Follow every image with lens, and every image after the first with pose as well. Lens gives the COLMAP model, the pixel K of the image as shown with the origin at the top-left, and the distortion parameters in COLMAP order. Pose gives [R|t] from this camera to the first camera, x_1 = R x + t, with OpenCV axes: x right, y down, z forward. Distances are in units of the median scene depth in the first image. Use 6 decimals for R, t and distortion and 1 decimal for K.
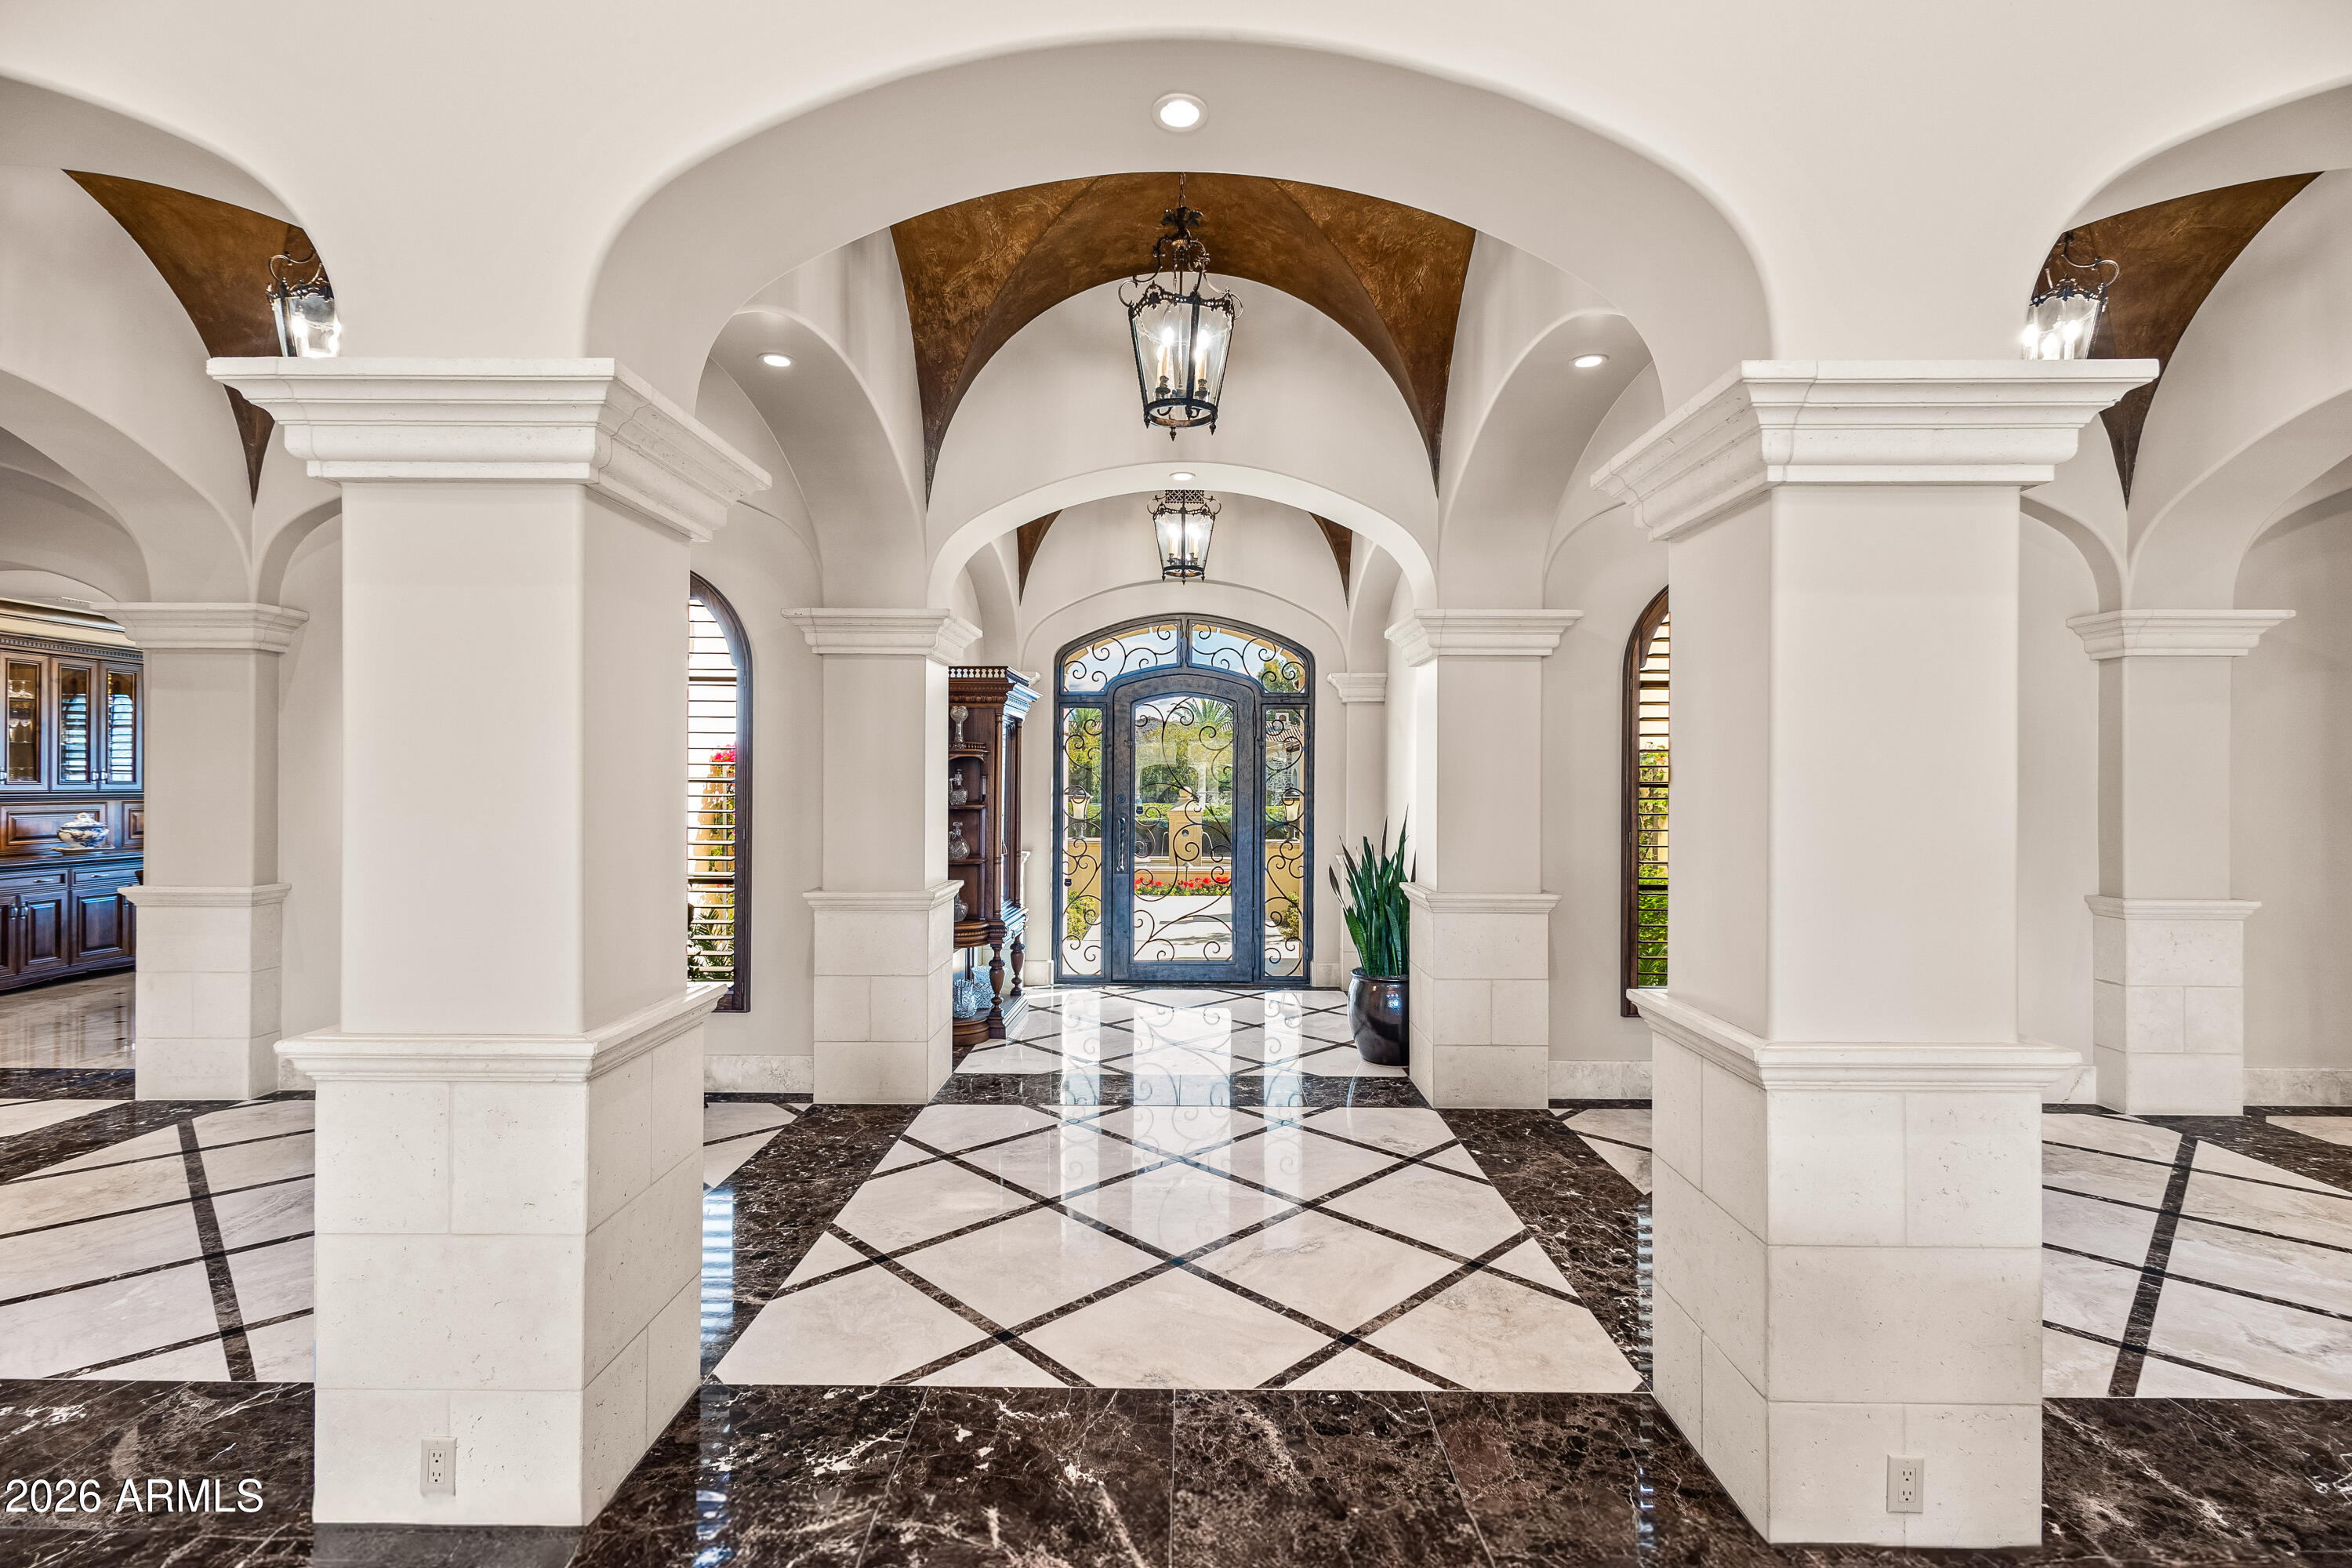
lens RADIAL K [[1127.6, 0, 1178.1], [0, 1127.6, 779.8], [0, 0, 1]] dist [0.002405, 0.000170]
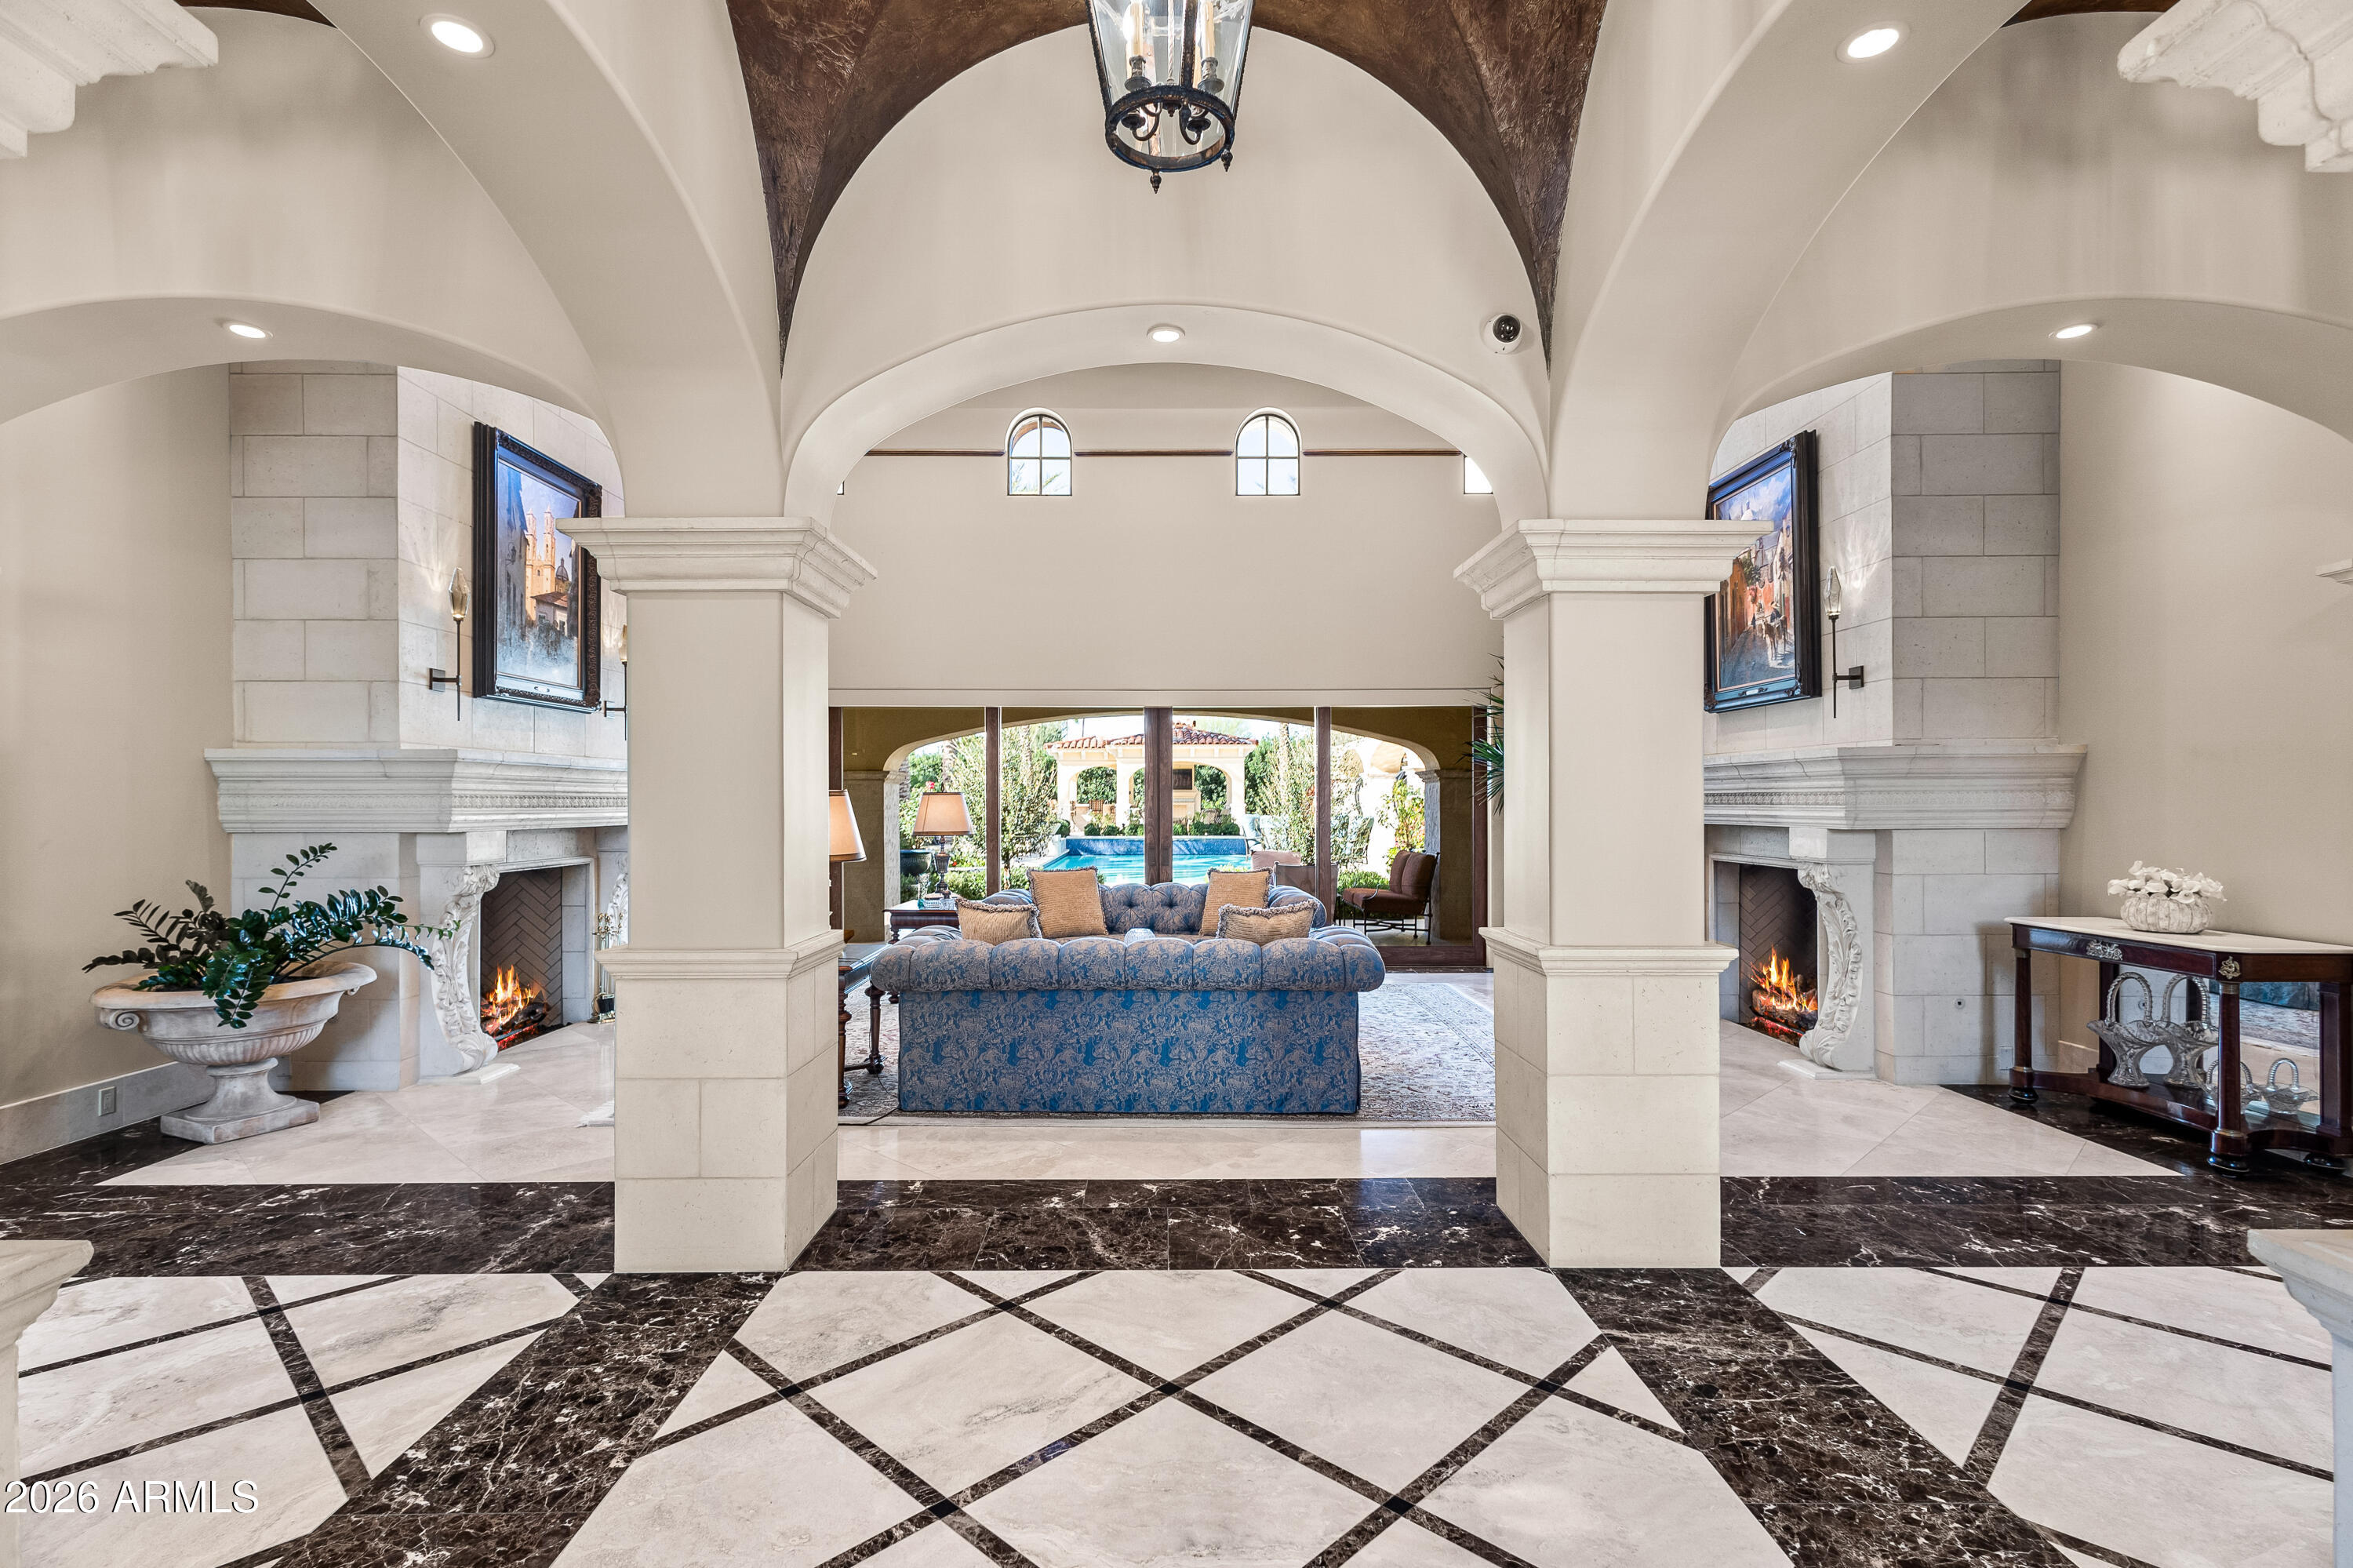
lens RADIAL K [[1128.2, 0, 1158.7], [0, 1128.2, 790.7], [0, 0, 1]] dist [0.002405, 0.000170]
pose [[-0.999993, -0.002090, -0.003186, 0.012238], [-0.002056, 0.999940, -0.010715, 0.022886], [0.003208, -0.010708, -0.999938, 2.123487]]
